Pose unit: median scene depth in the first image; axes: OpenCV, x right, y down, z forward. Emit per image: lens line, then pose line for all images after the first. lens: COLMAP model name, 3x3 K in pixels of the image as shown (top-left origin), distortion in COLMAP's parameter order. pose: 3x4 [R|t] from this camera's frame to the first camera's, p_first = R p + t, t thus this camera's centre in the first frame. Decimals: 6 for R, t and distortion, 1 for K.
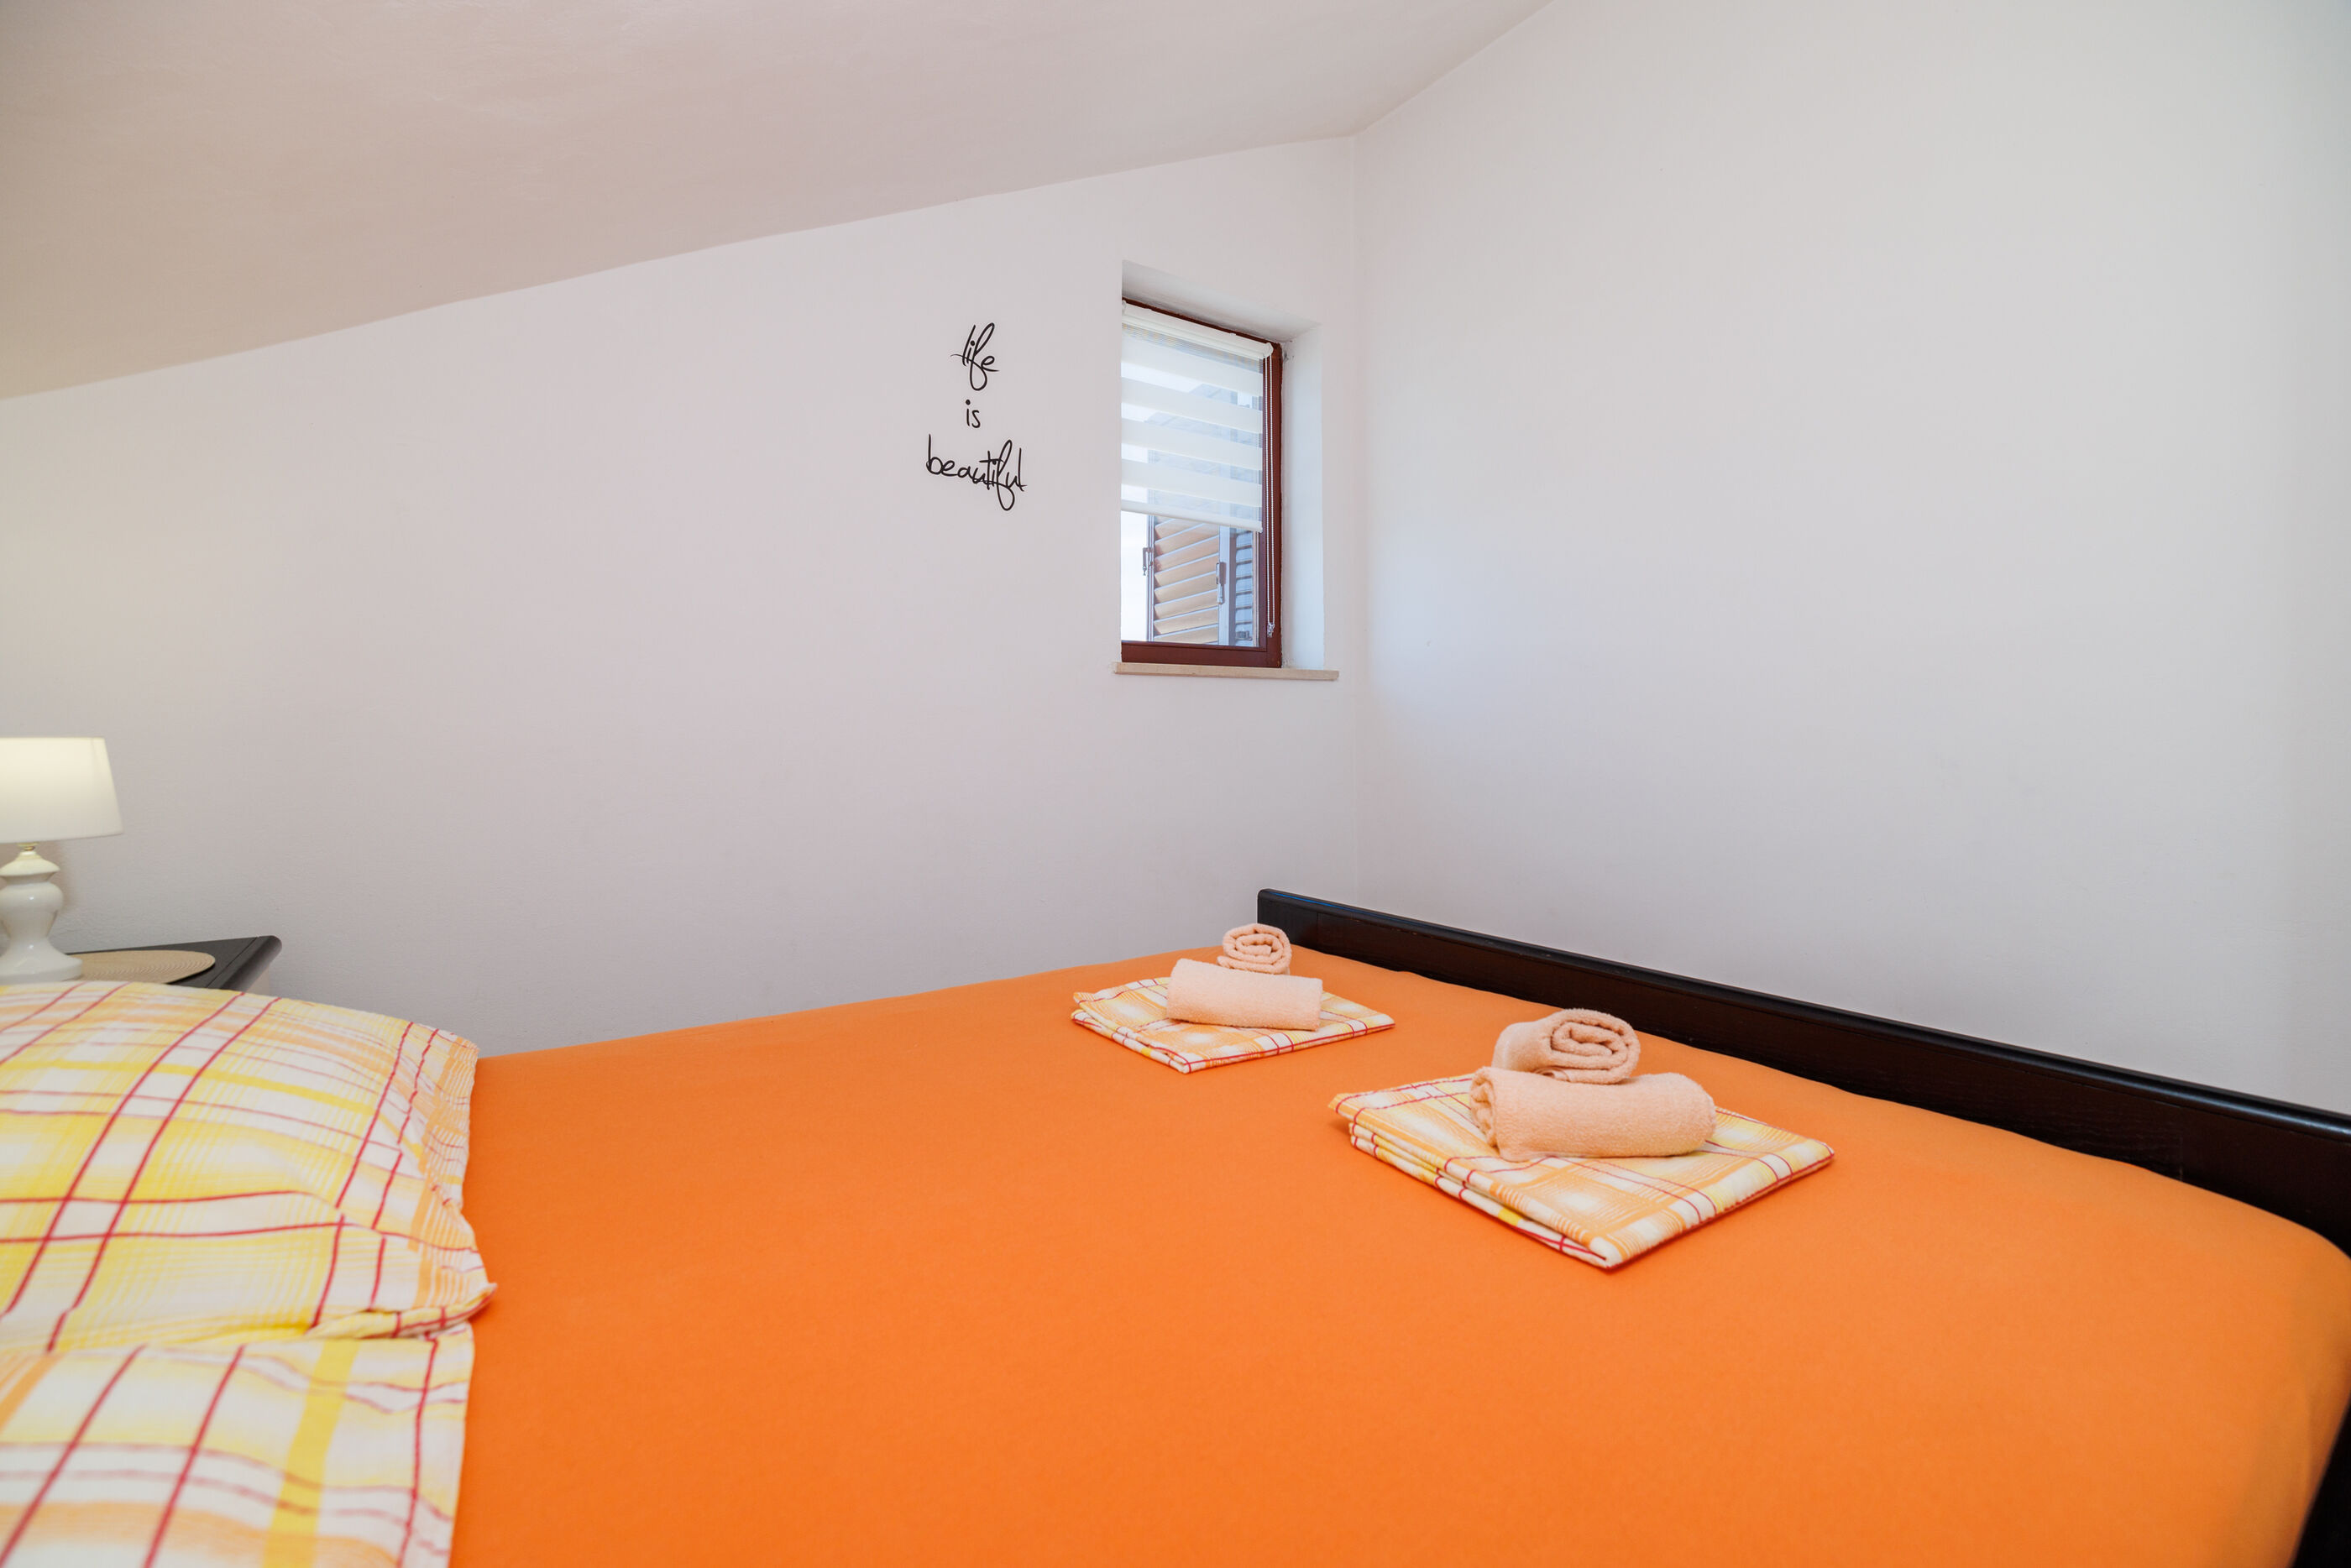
lens RADIAL K [[1003.1, 0, 1210.6], [0, 1003.1, 725.6], [0, 0, 1]] dist [-0.002377, -0.000839]
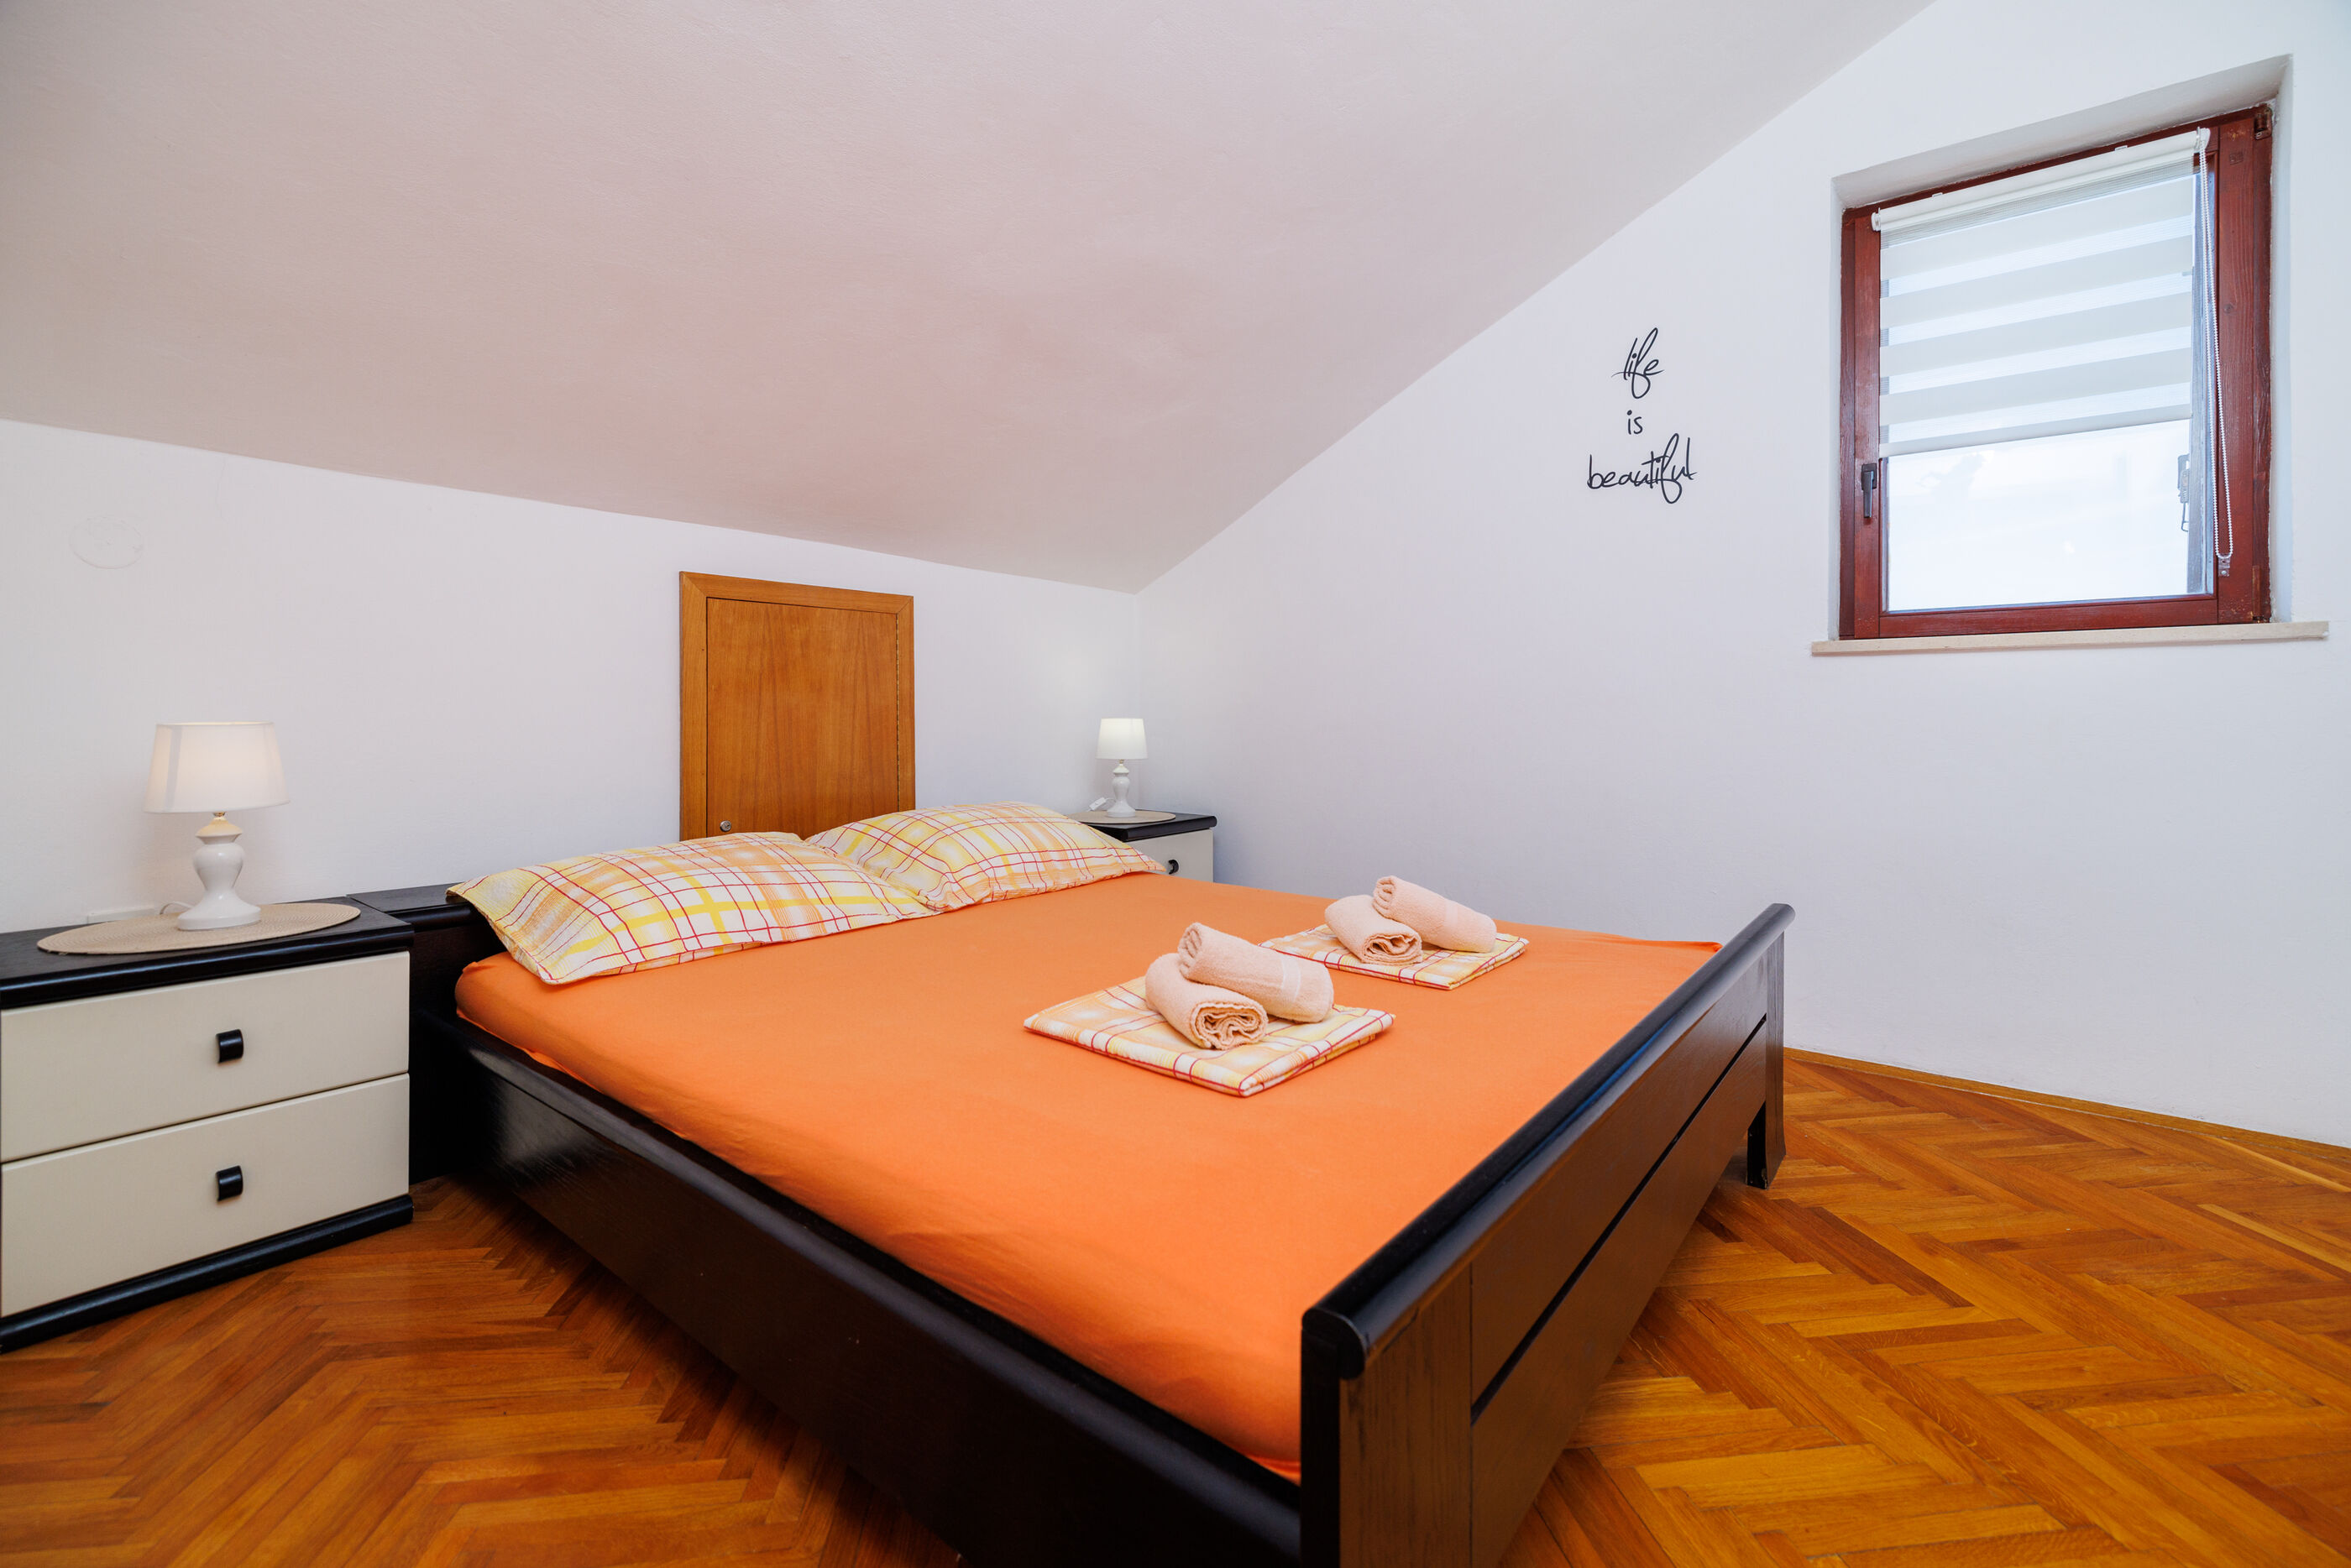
lens RADIAL K [[1003.1, 0, 1183.1], [0, 1003.1, 716.4], [0, 0, 1]] dist [-0.002377, -0.000839]
pose [[0.262280, -0.003315, -0.964986, 0.660368], [-0.006466, 0.999966, -0.005193, 0.010781], [0.964970, 0.007602, 0.262249, 0.258487]]
